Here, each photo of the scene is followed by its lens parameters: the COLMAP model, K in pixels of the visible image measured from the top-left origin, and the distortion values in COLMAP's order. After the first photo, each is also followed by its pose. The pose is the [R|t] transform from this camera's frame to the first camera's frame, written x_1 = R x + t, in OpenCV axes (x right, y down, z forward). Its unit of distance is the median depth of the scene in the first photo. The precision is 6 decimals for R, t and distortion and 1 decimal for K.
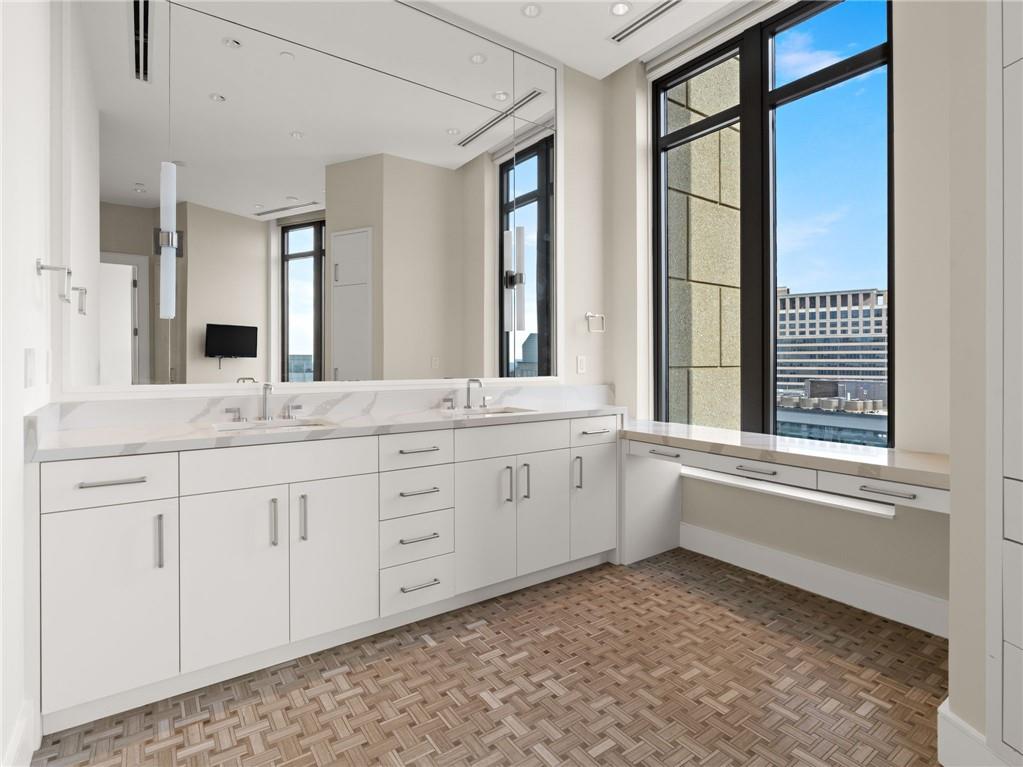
lens RADIAL K [[522.1, 0, 514.2], [0, 522.1, 361.6], [0, 0, 1]] dist [-0.003133, 0.001526]
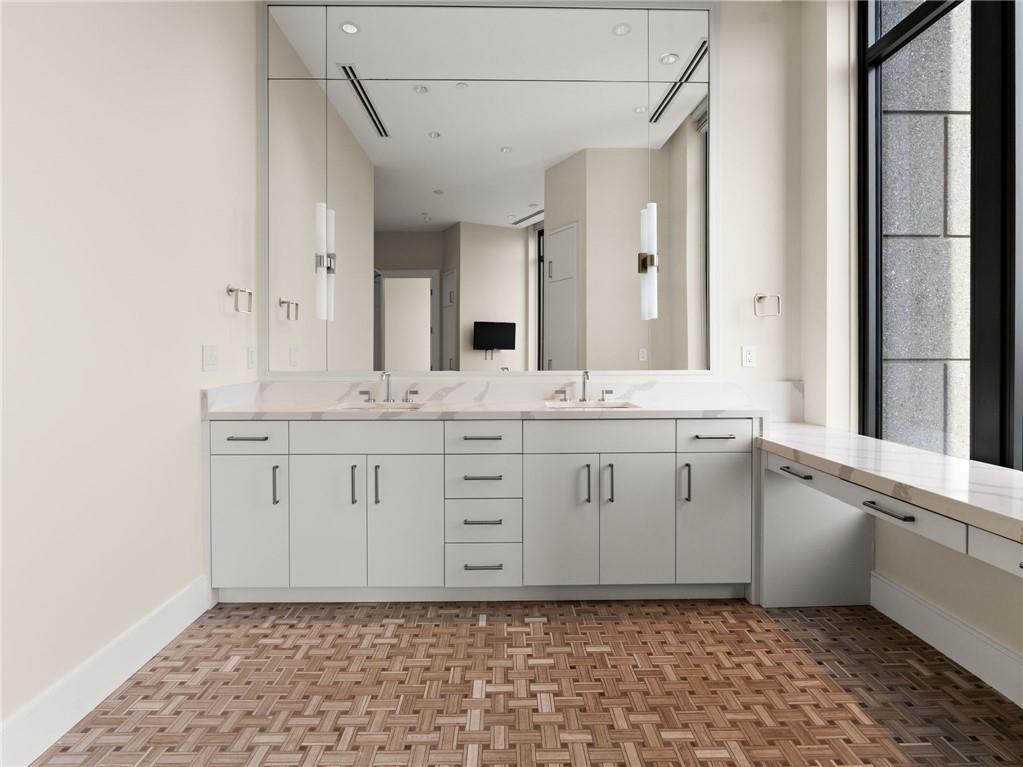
lens RADIAL K [[525.7, 0, 512.1], [0, 525.7, 356.8], [0, 0, 1]] dist [-0.004390, 0.001149]
pose [[0.825949, 0.001210, -0.563743, 0.376185], [0.002859, 0.999976, 0.006335, 0.000536], [0.563737, -0.006844, 0.825926, 0.133074]]
